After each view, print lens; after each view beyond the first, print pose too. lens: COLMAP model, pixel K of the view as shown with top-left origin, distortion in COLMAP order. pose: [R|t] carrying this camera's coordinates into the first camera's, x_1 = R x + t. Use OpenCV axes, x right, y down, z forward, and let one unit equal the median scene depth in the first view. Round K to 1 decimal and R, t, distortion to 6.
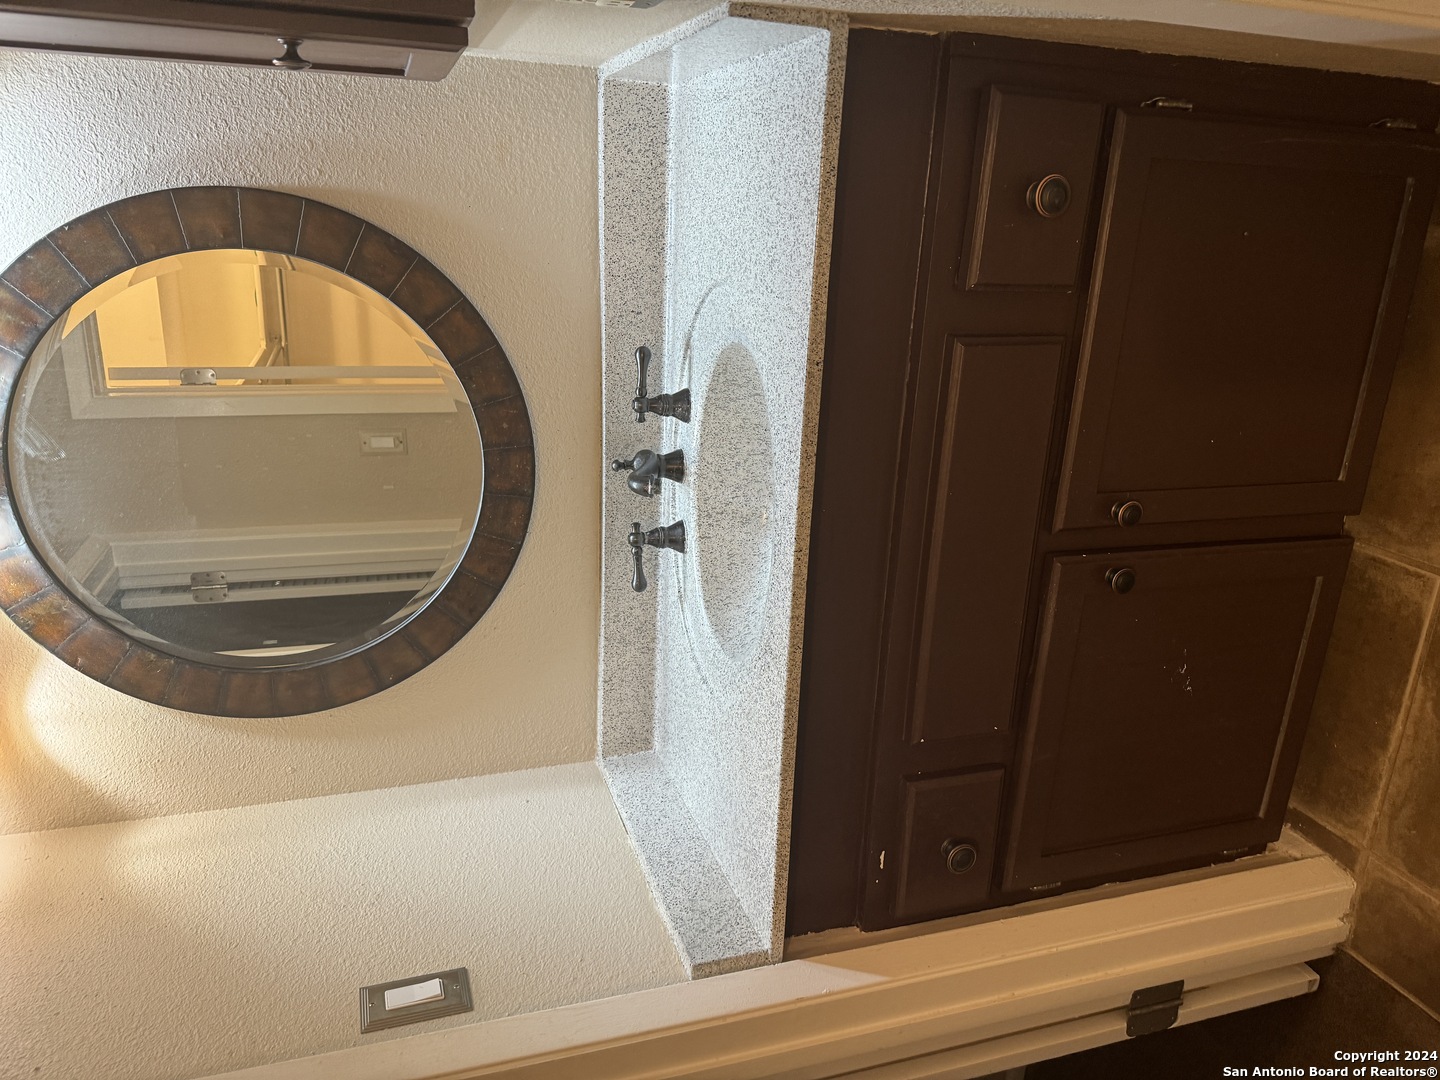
lens RADIAL K [[1011.0, 0, 741.2], [0, 1011.0, 542.9], [0, 0, 1]] dist [0.129842, -0.298519]
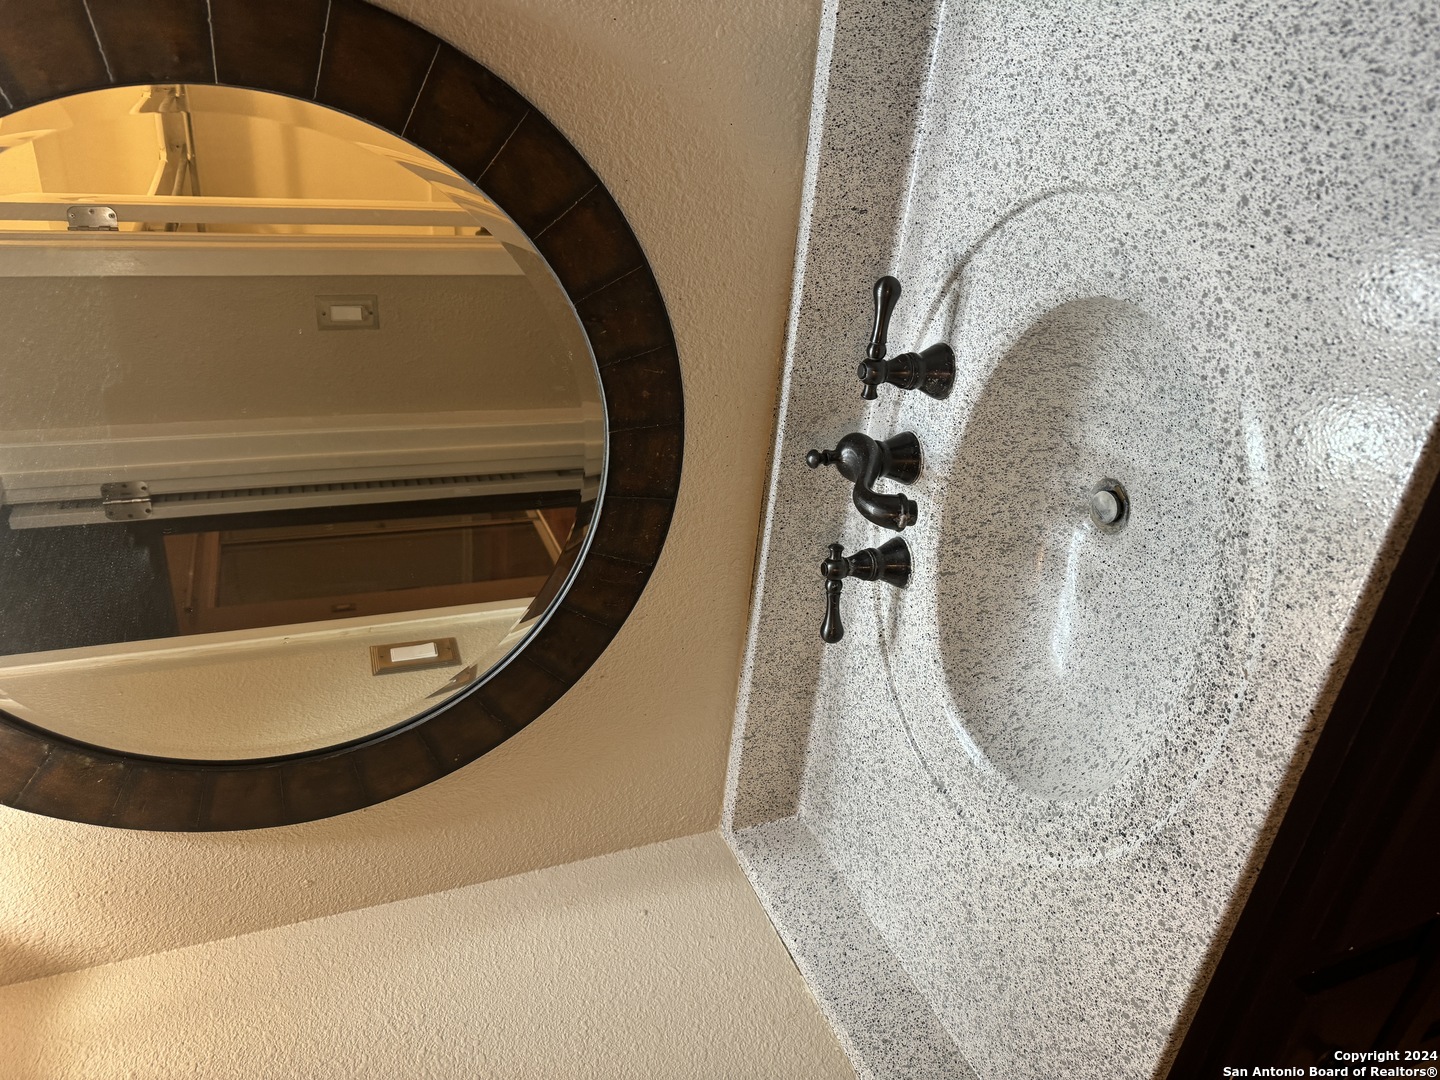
lens RADIAL K [[1015.4, 0, 718.1], [0, 1015.4, 536.6], [0, 0, 1]] dist [0.103784, -0.180455]
pose [[0.997544, 0.017341, 0.067855, -0.223914], [-0.028762, 0.984825, 0.171153, -0.134516], [-0.063858, -0.172685, 0.982905, 0.359596]]
